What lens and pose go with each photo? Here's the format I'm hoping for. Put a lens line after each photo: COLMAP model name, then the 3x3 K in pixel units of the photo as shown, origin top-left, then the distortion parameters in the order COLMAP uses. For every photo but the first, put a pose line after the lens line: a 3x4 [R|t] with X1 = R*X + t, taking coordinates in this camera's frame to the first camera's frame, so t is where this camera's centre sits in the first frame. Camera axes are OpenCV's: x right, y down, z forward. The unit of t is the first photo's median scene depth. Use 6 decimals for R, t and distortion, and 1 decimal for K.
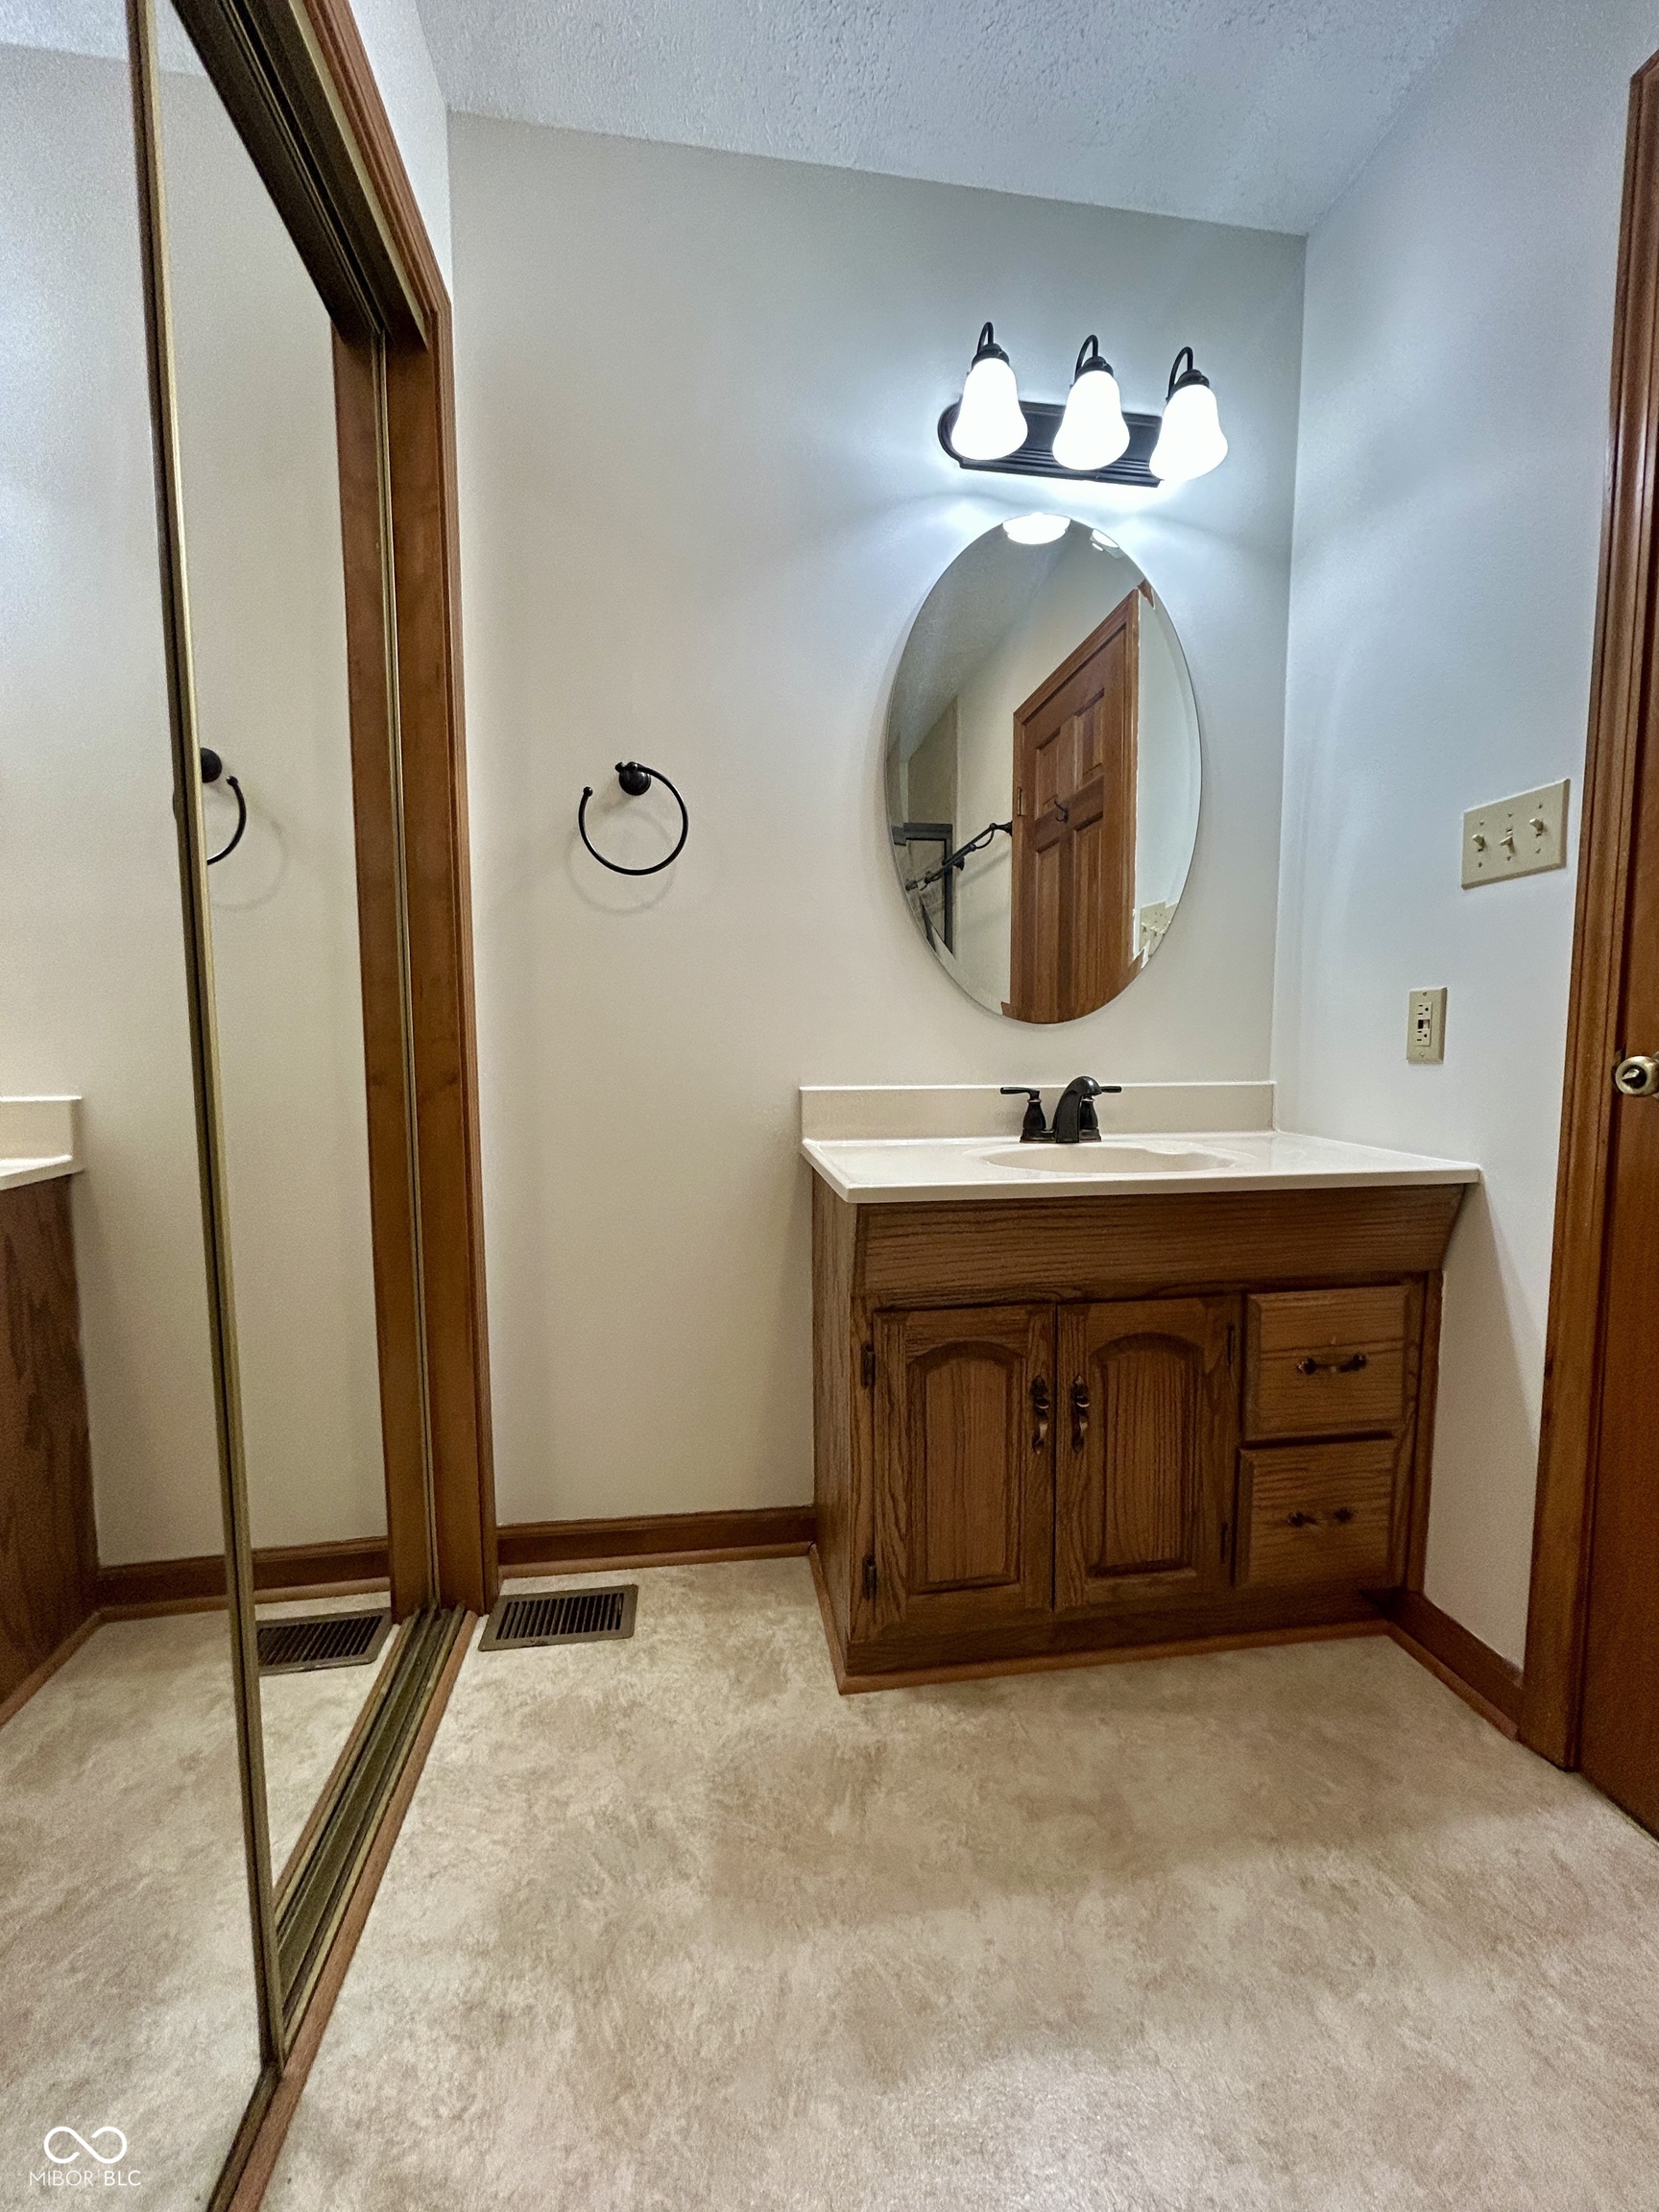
lens RADIAL K [[883.4, 0, 835.9], [0, 883.4, 1103.2], [0, 0, 1]] dist [-0.001570, -0.001042]
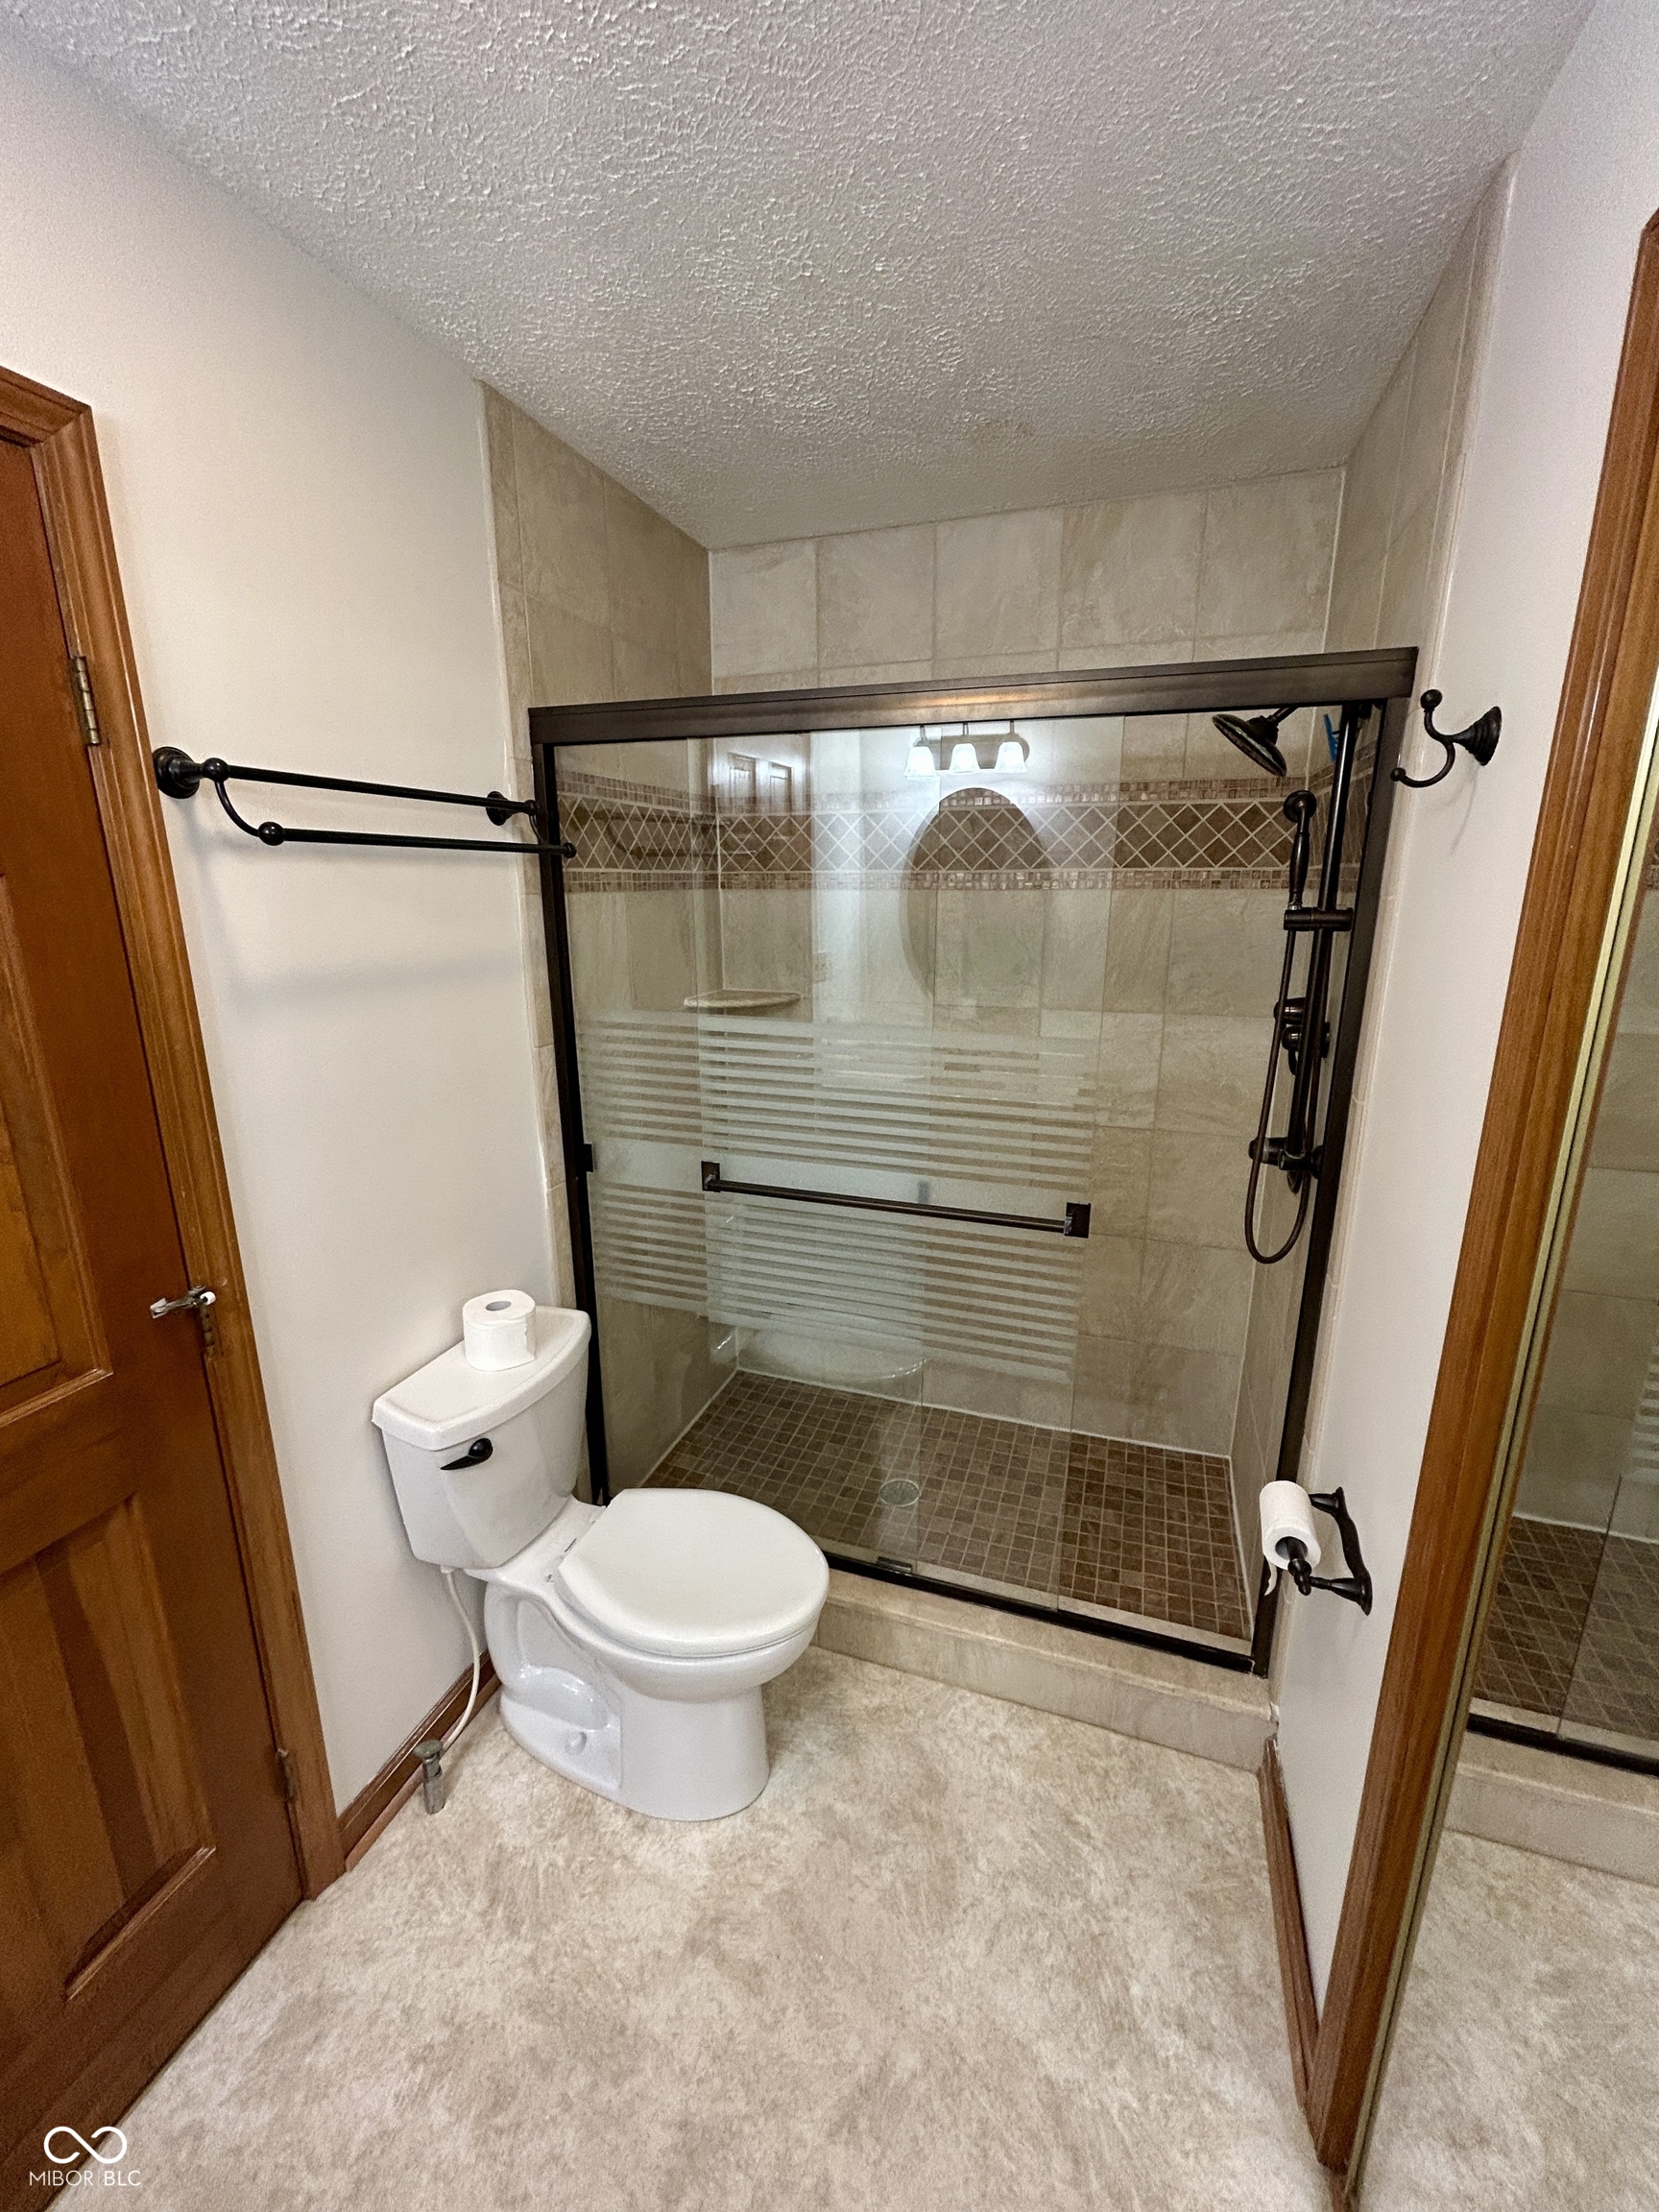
lens RADIAL K [[883.4, 0, 834.5], [0, 883.4, 1098.3], [0, 0, 1]] dist [-0.001570, -0.001042]
pose [[-0.885237, -0.110881, 0.451731, -0.283498], [0.039066, 0.950017, 0.309745, -0.700896], [-0.463497, 0.291845, -0.836658, 1.618658]]
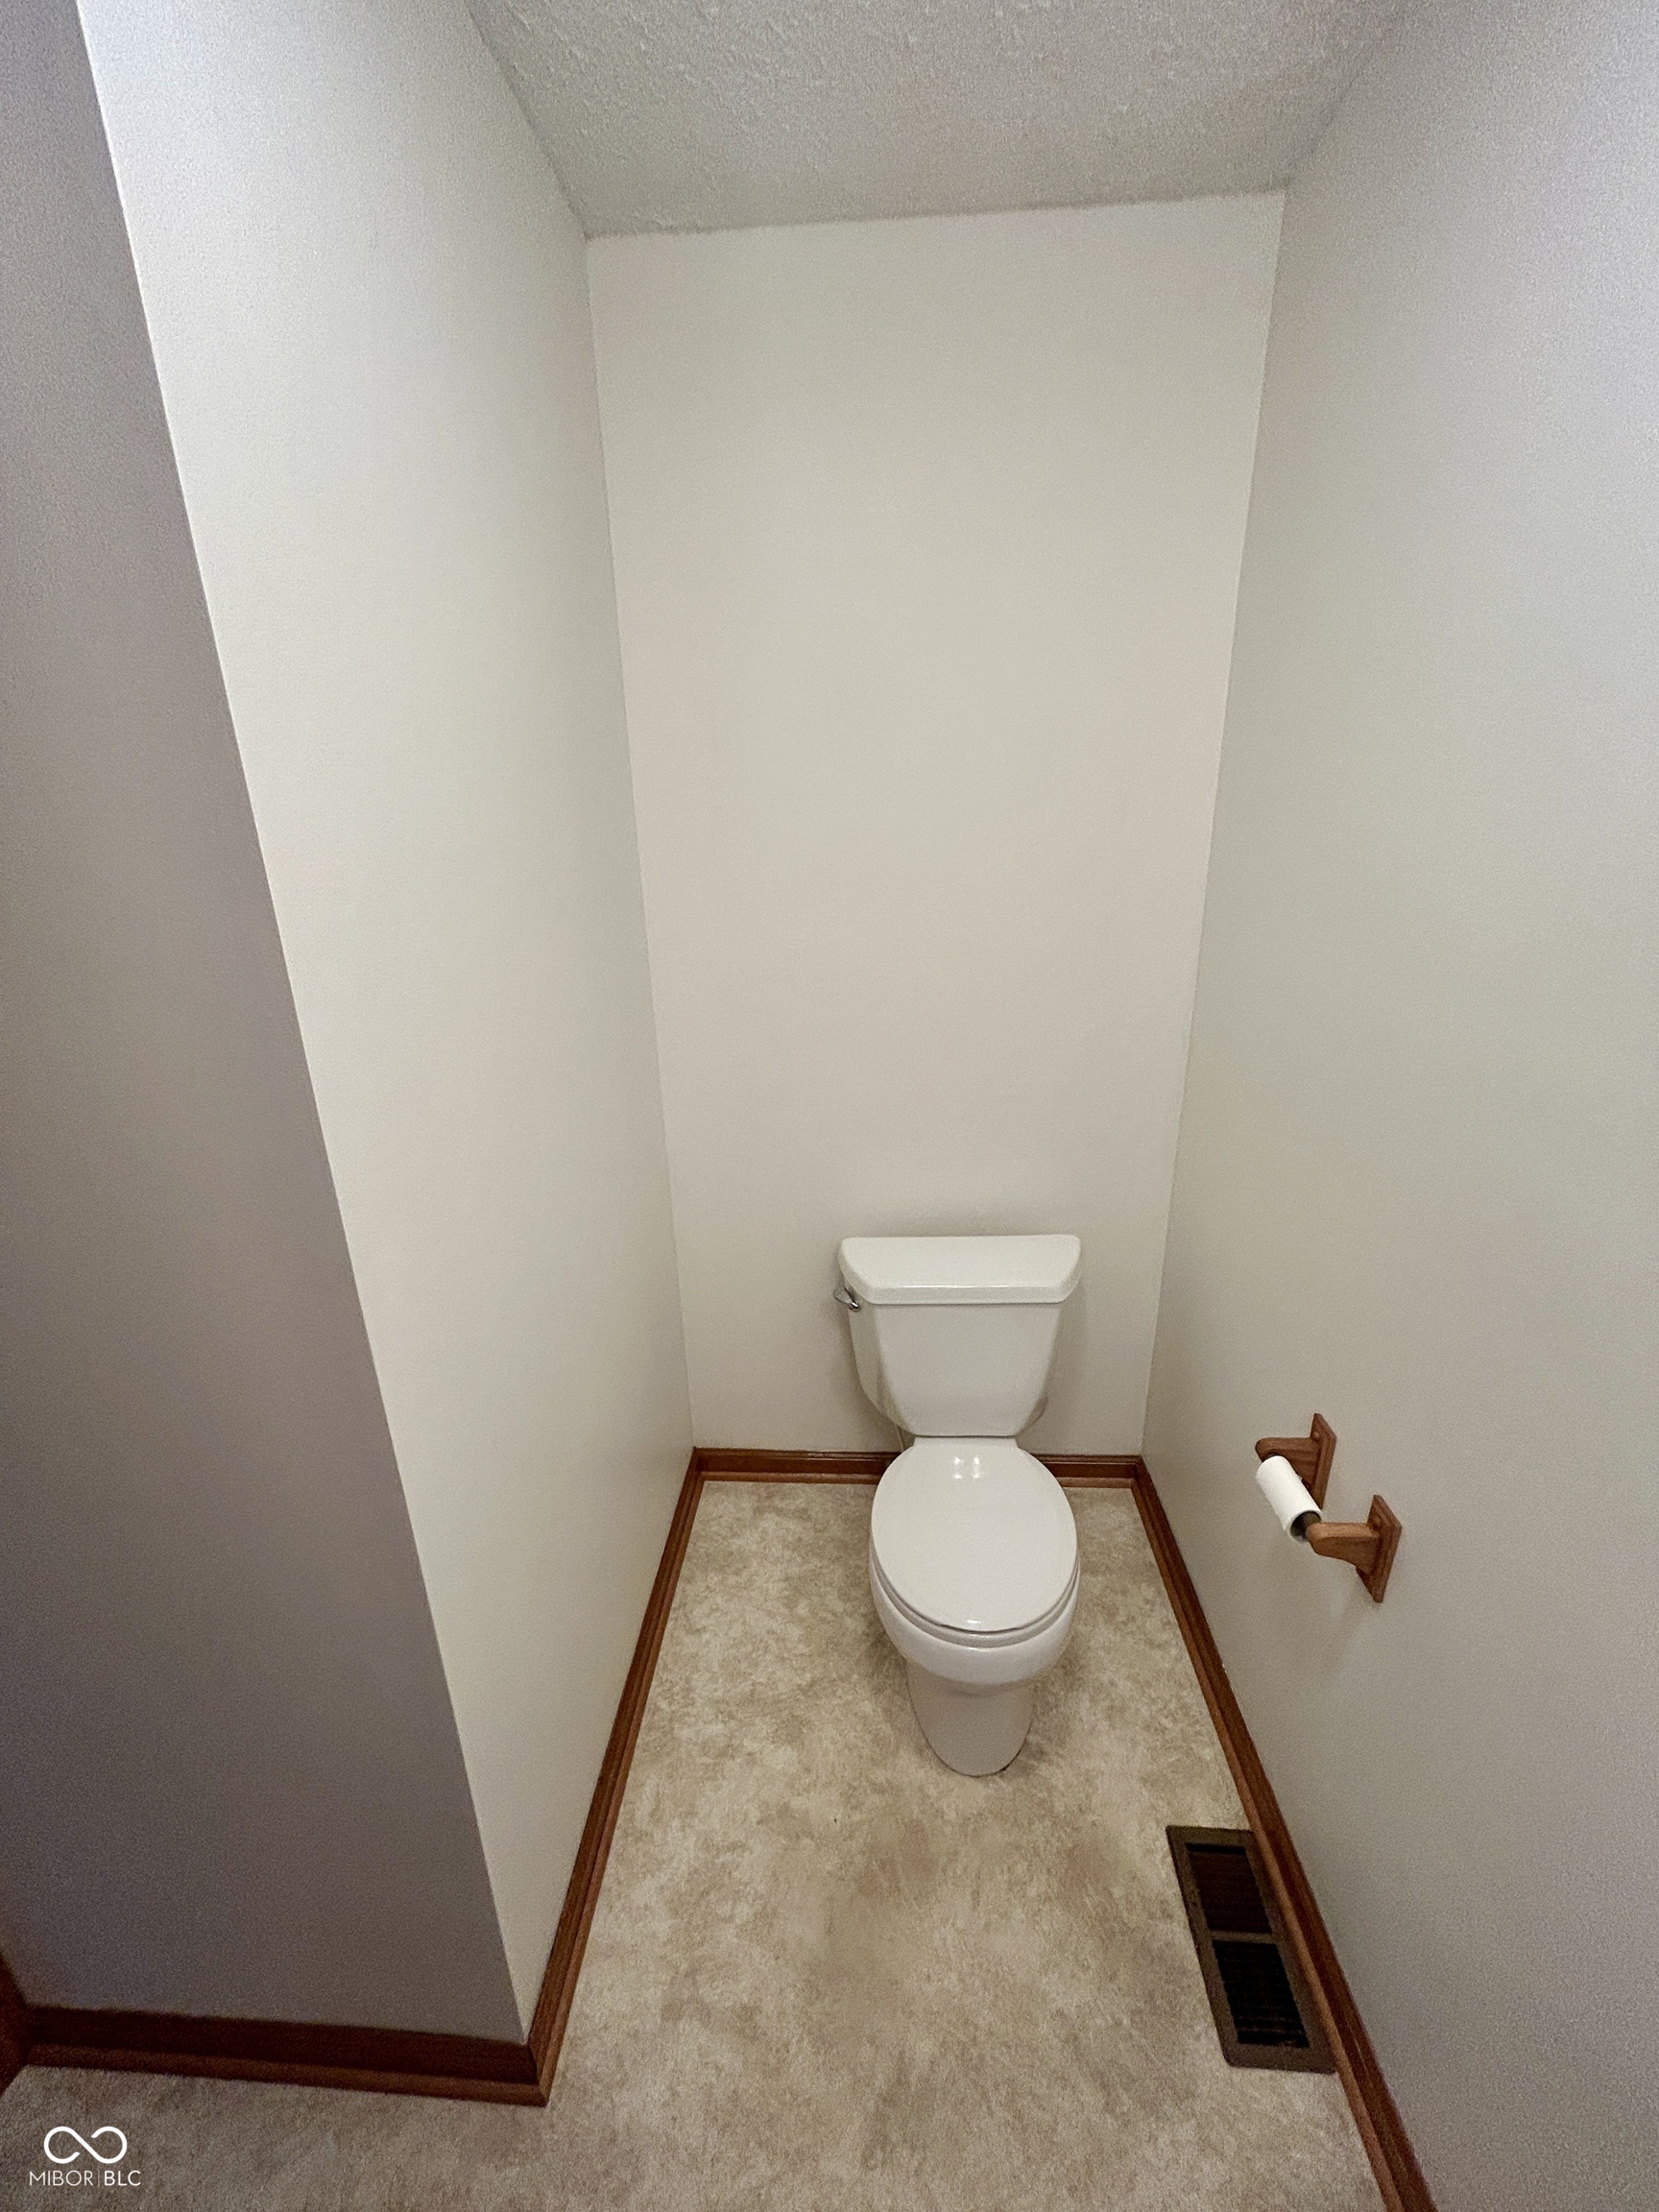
lens RADIAL K [[883.4, 0, 833.1], [0, 883.4, 1094.6], [0, 0, 1]] dist [-0.001570, -0.001042]
pose [[-0.977759, -0.028677, 0.207761, -0.076868], [0.058587, 0.913827, 0.401855, -0.690822], [-0.201381, 0.405089, -0.891823, 1.504858]]
